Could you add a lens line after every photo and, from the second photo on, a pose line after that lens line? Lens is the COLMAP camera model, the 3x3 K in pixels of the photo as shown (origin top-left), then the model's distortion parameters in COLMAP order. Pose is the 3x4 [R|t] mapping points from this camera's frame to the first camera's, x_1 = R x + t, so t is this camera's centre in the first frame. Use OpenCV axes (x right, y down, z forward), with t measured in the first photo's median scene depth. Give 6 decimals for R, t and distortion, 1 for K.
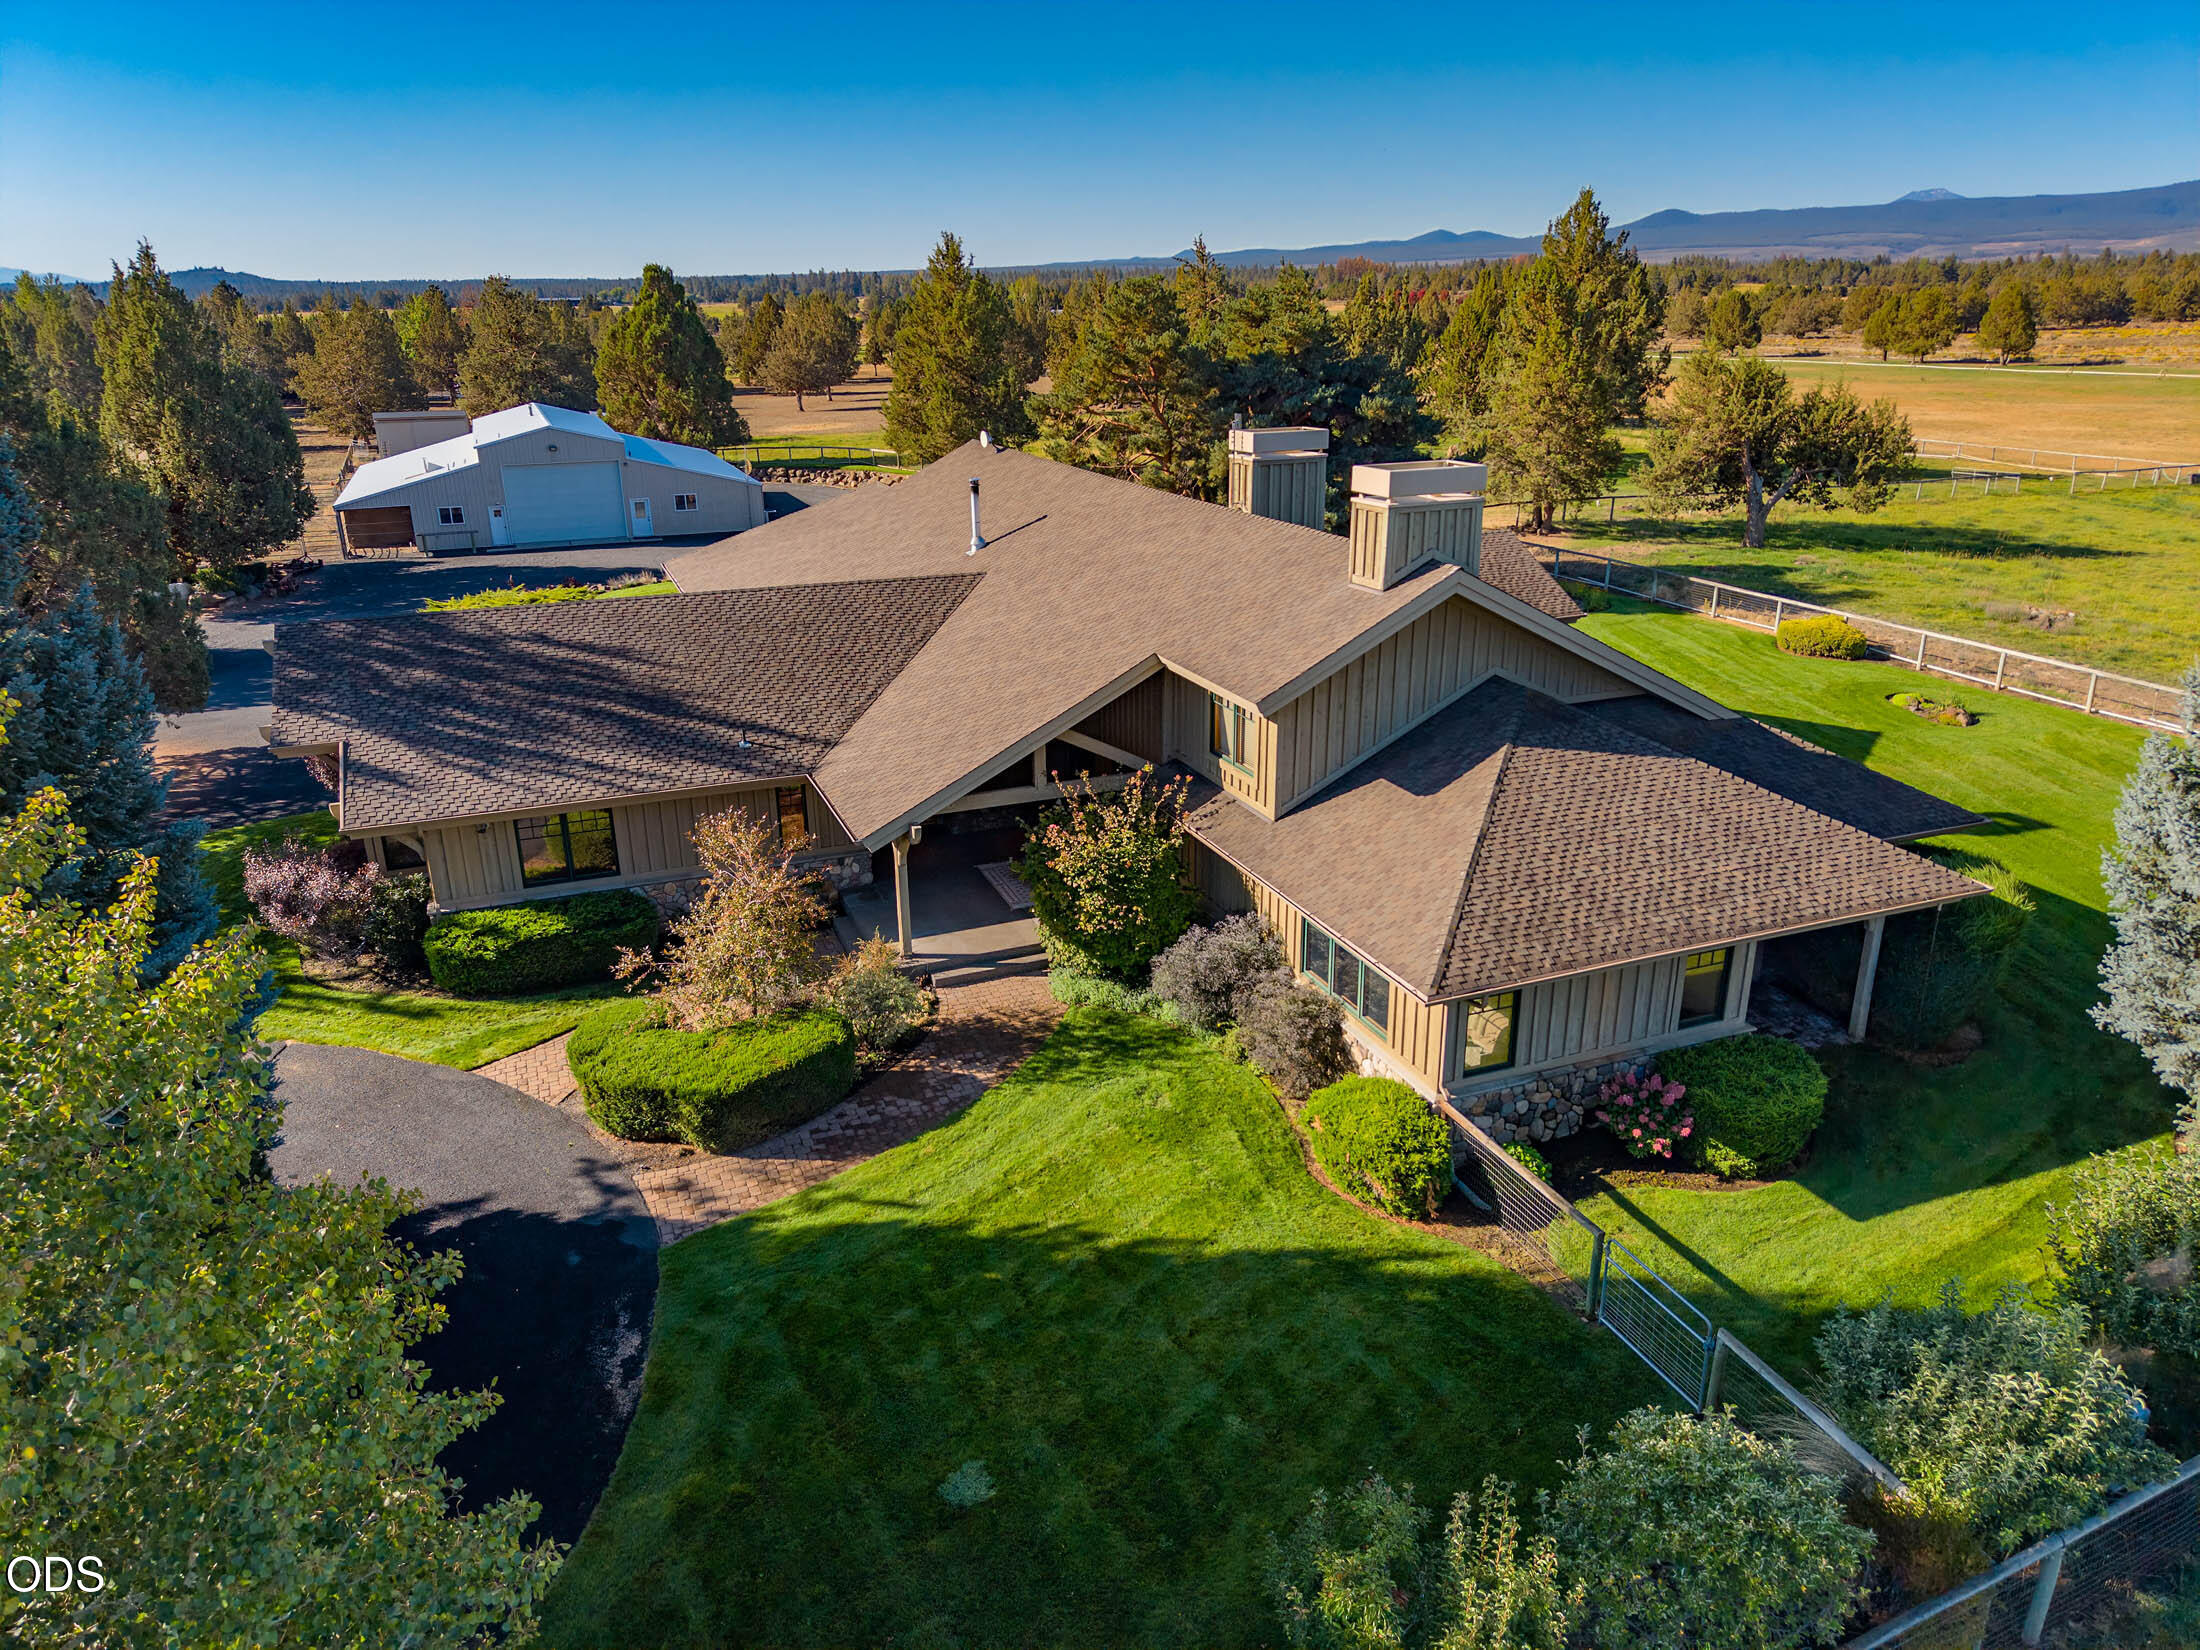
lens RADIAL K [[1491.0, 0, 1100.0], [0, 1491.0, 825.0], [0, 0, 1]] dist [0.053350, -0.070391]
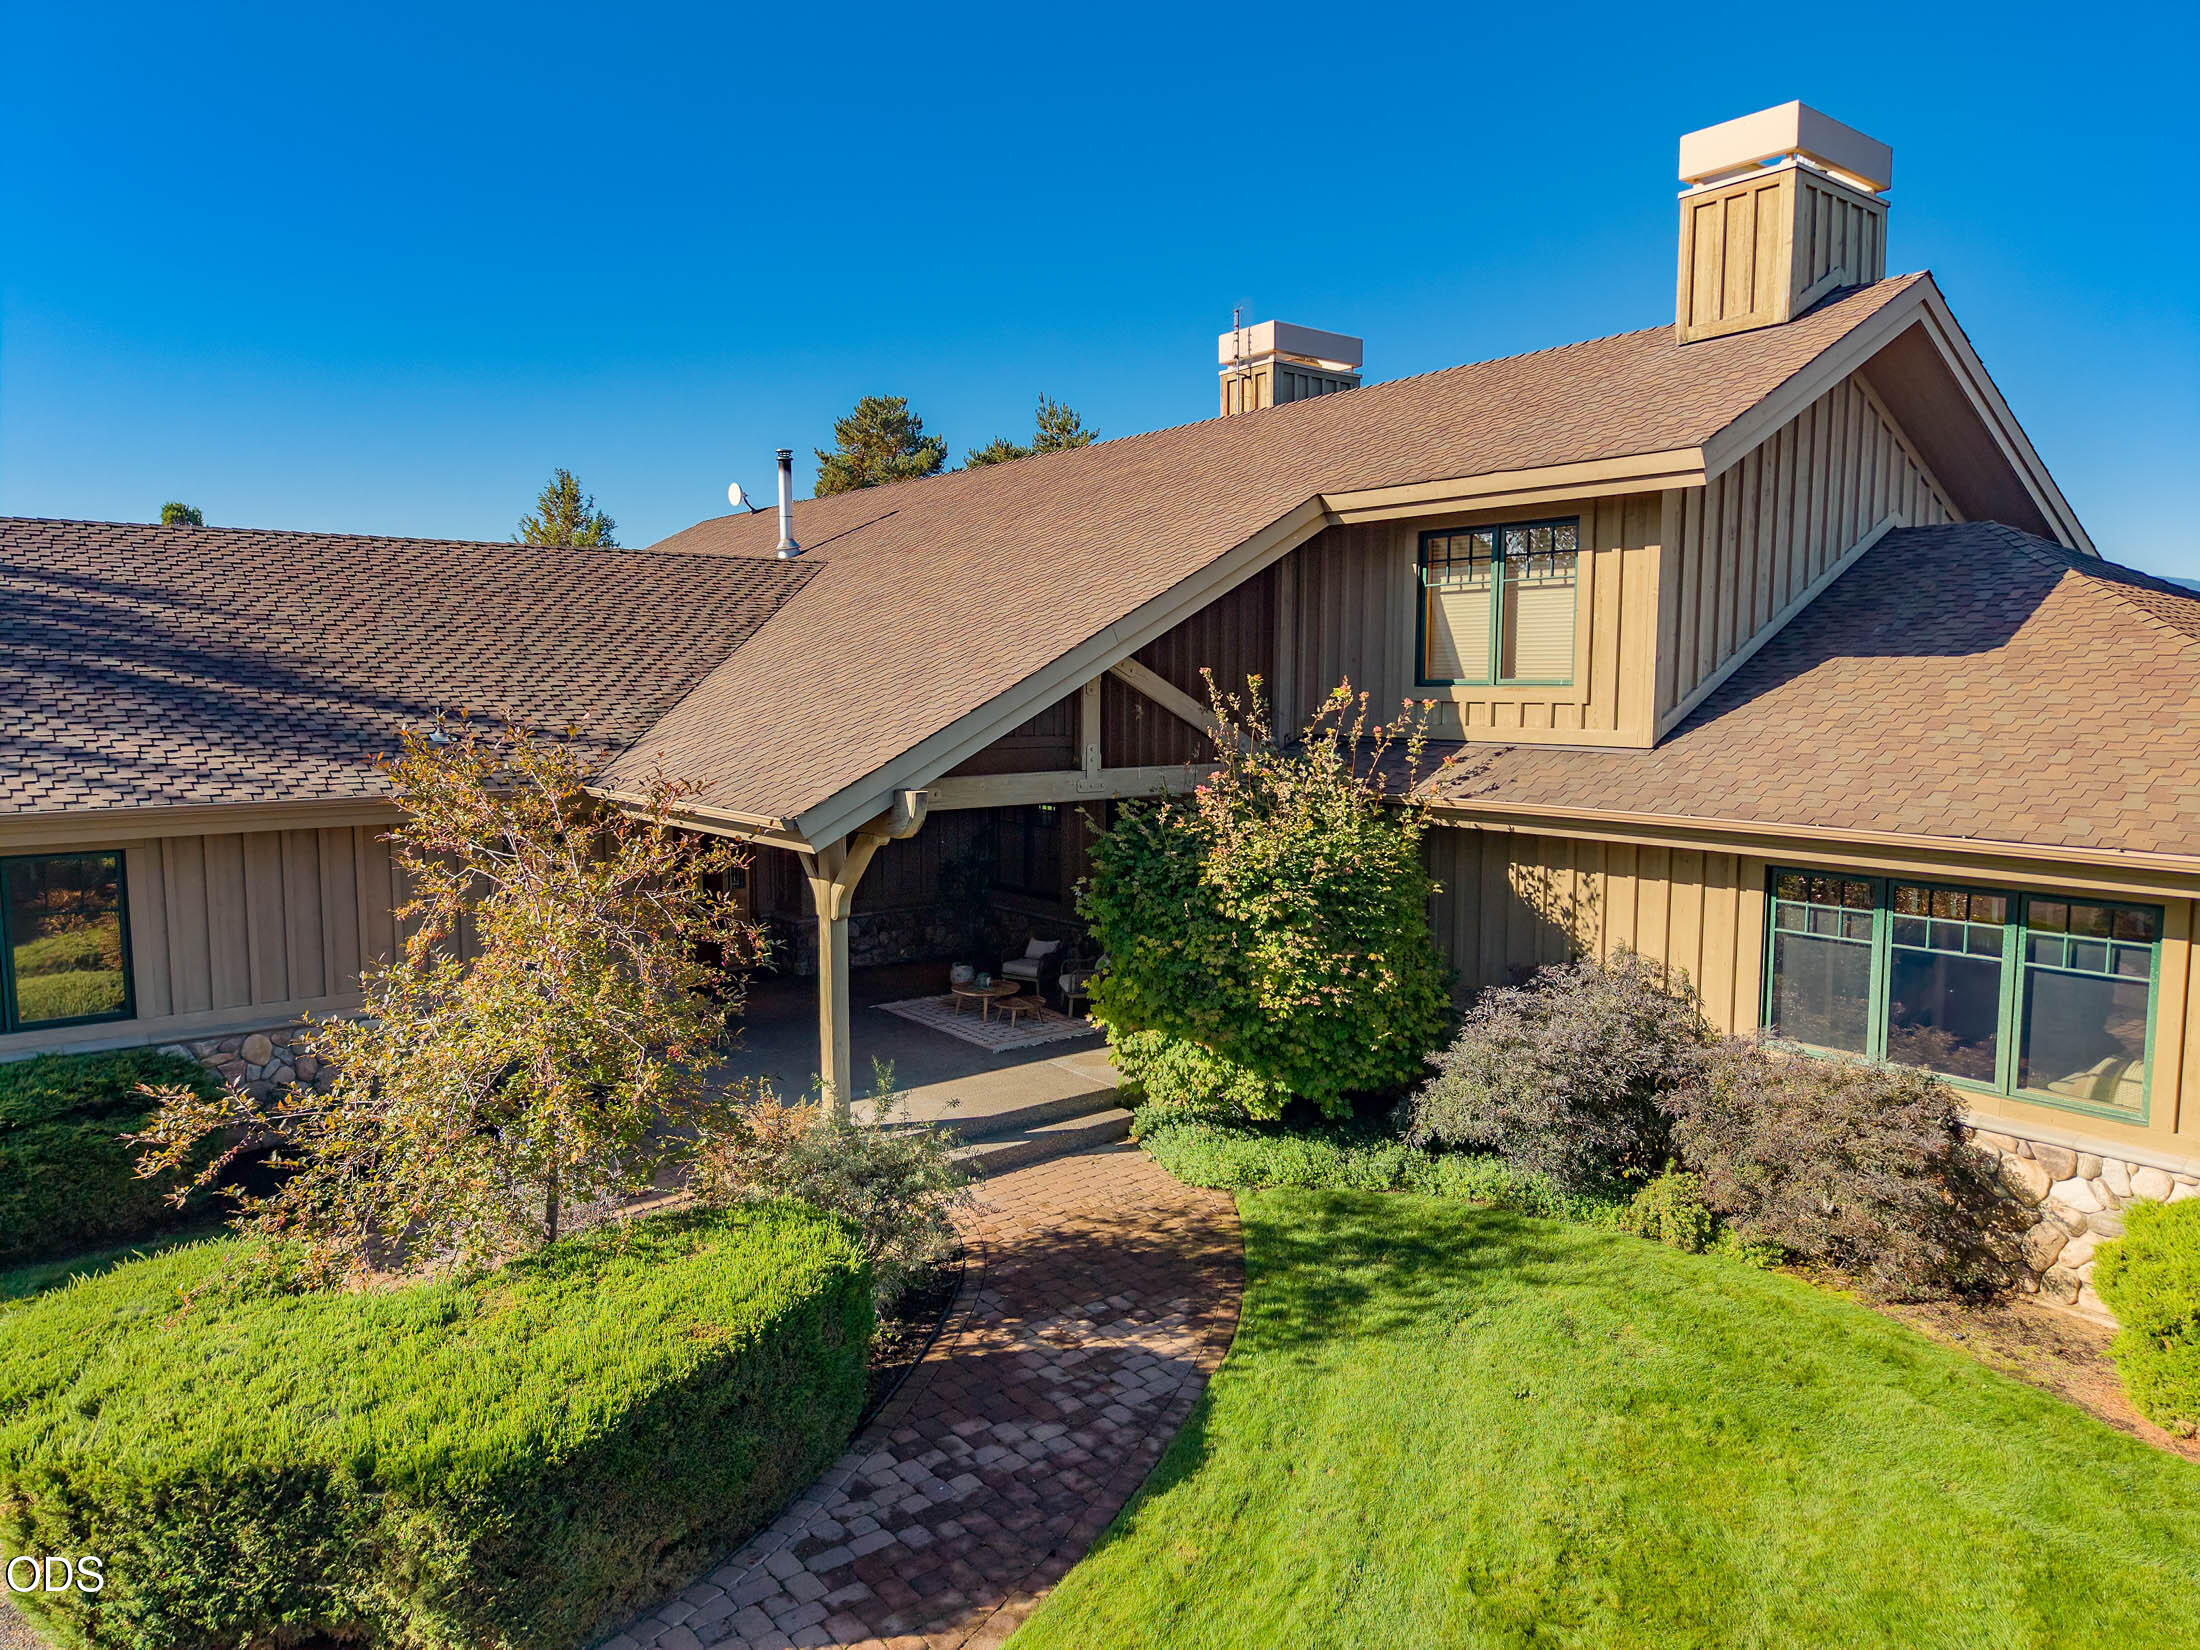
lens RADIAL K [[1483.8, 0, 1089.7], [0, 1483.8, 830.8], [0, 0, 1]] dist [0.026356, -0.027335]
pose [[0.959630, -0.017786, 0.280704, -0.195033], [0.083798, 0.970756, -0.224968, 0.115153], [-0.268494, 0.239409, 0.933056, 0.565087]]
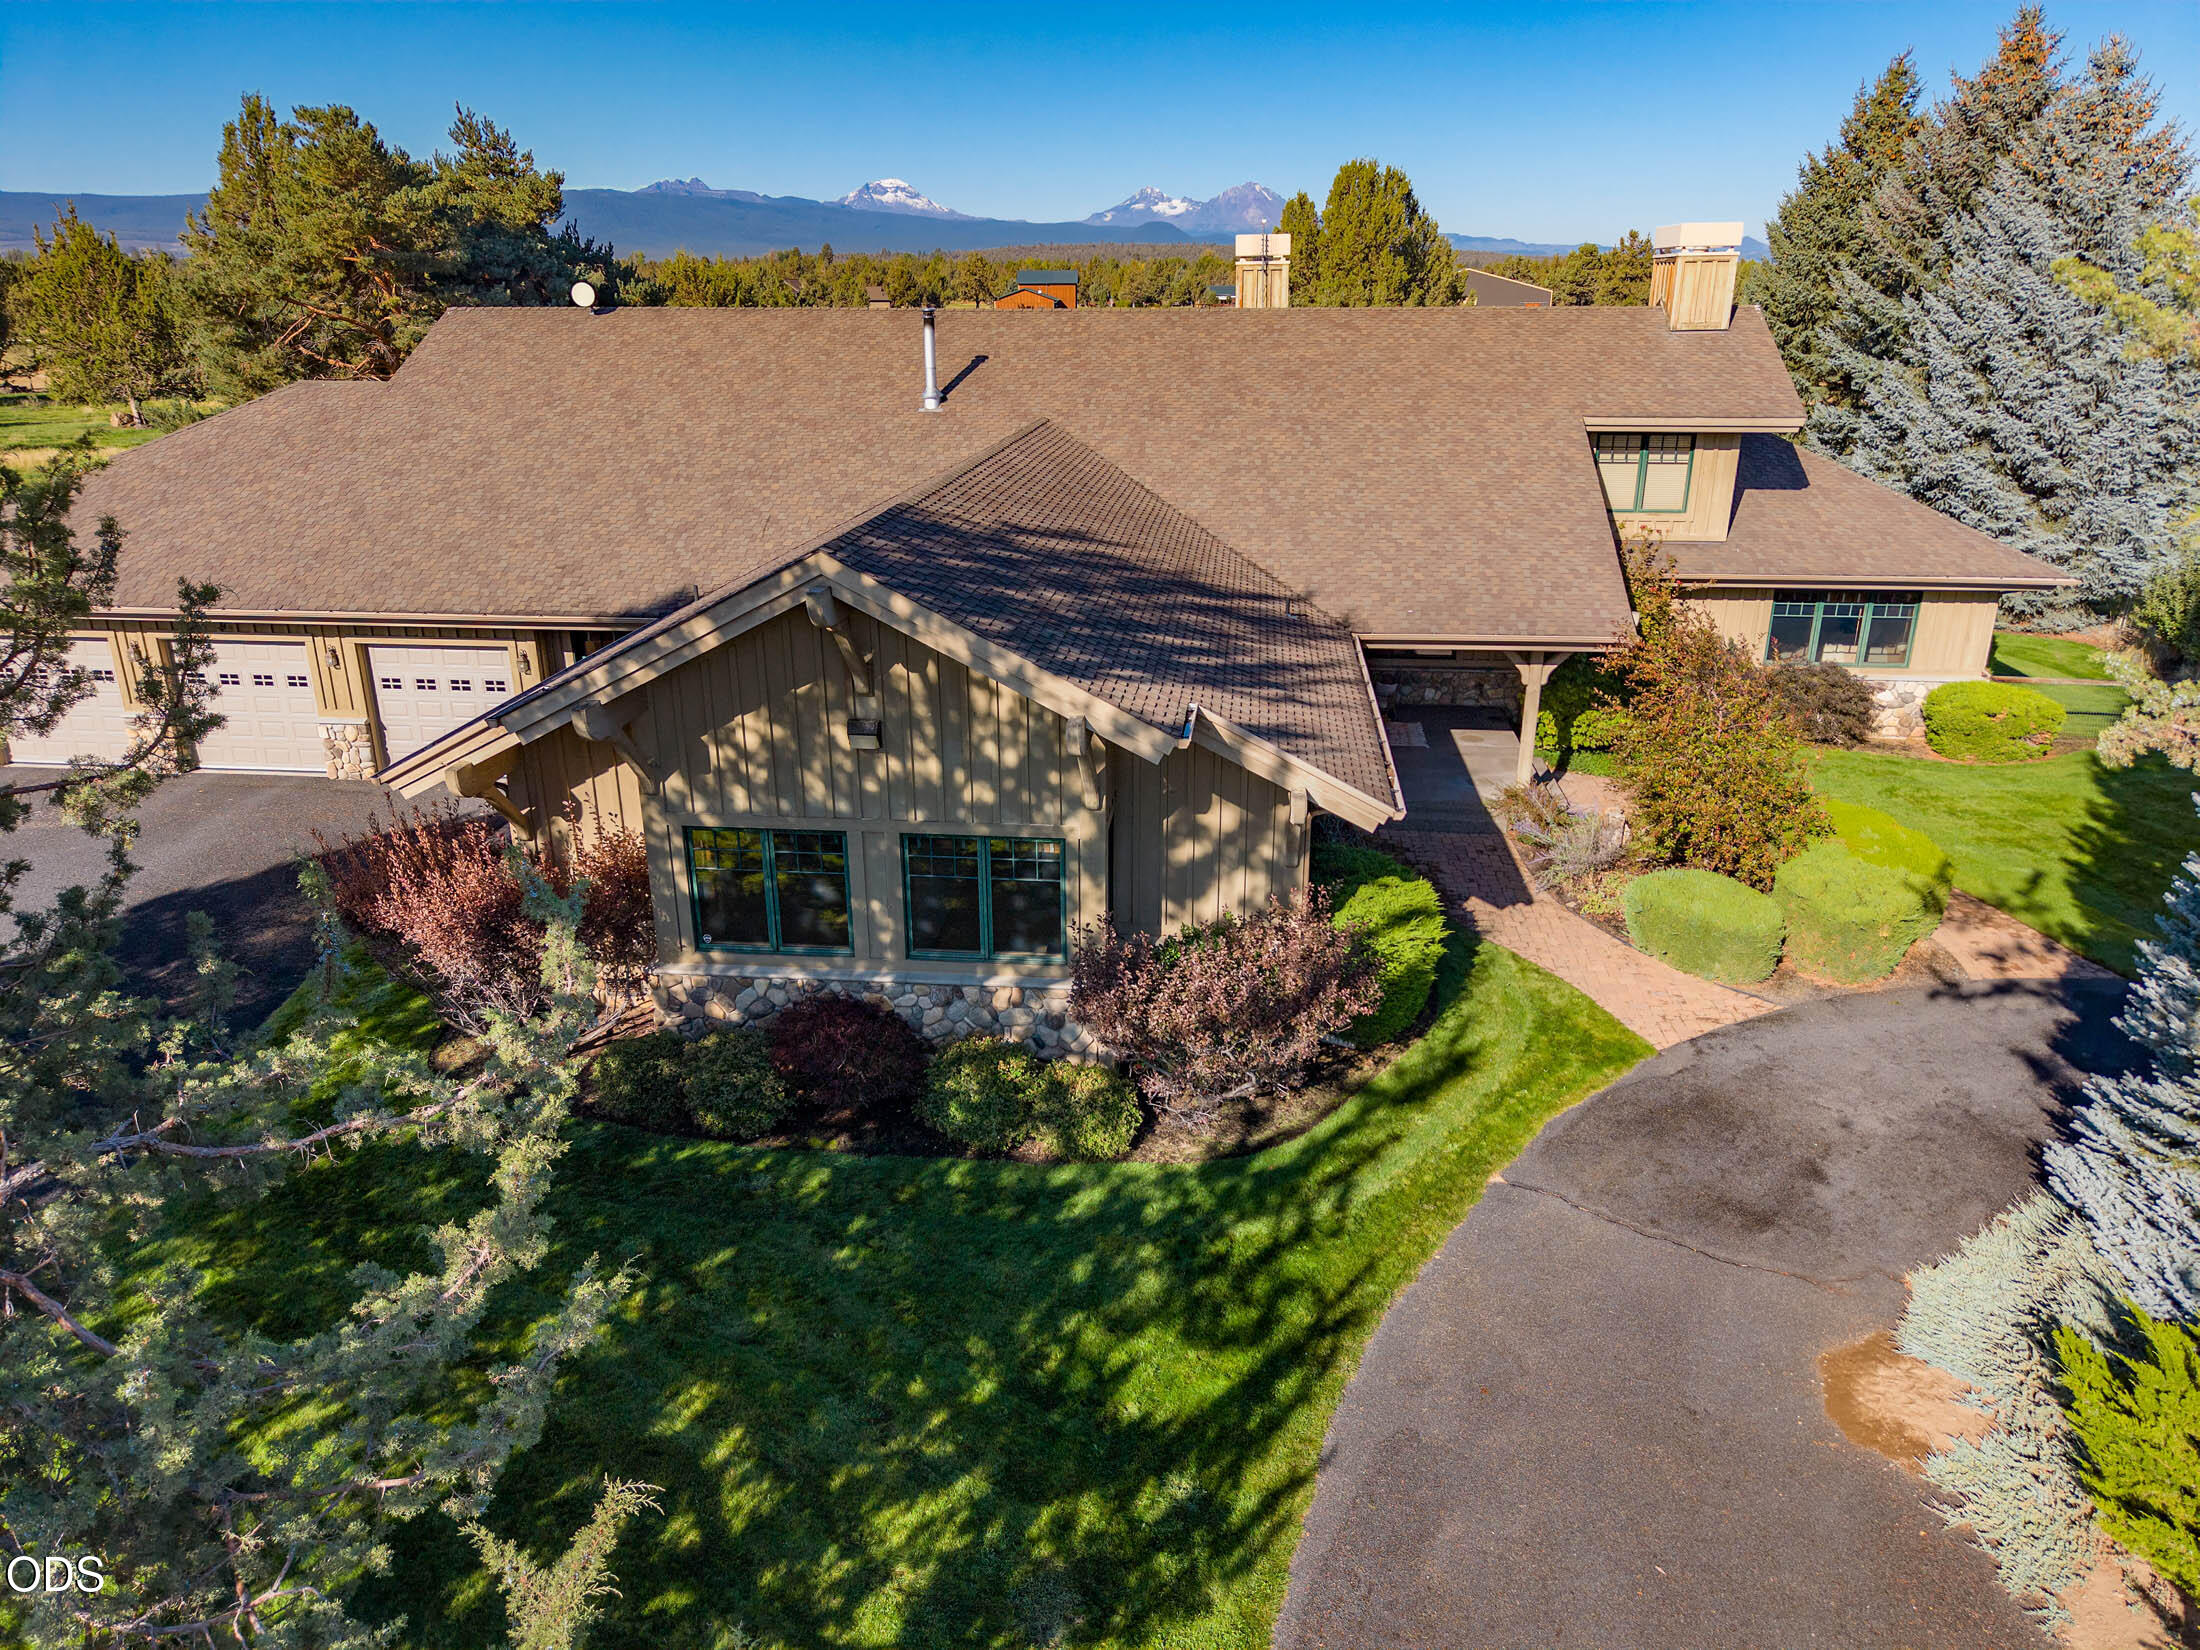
lens RADIAL K [[1483.8, 0, 1089.7], [0, 1483.8, 830.8], [0, 0, 1]] dist [0.026356, -0.027335]
pose [[0.457515, -0.298488, 0.837607, -1.051524], [0.296042, 0.939369, 0.173048, -0.124564], [-0.838474, 0.168795, 0.518140, 0.815426]]
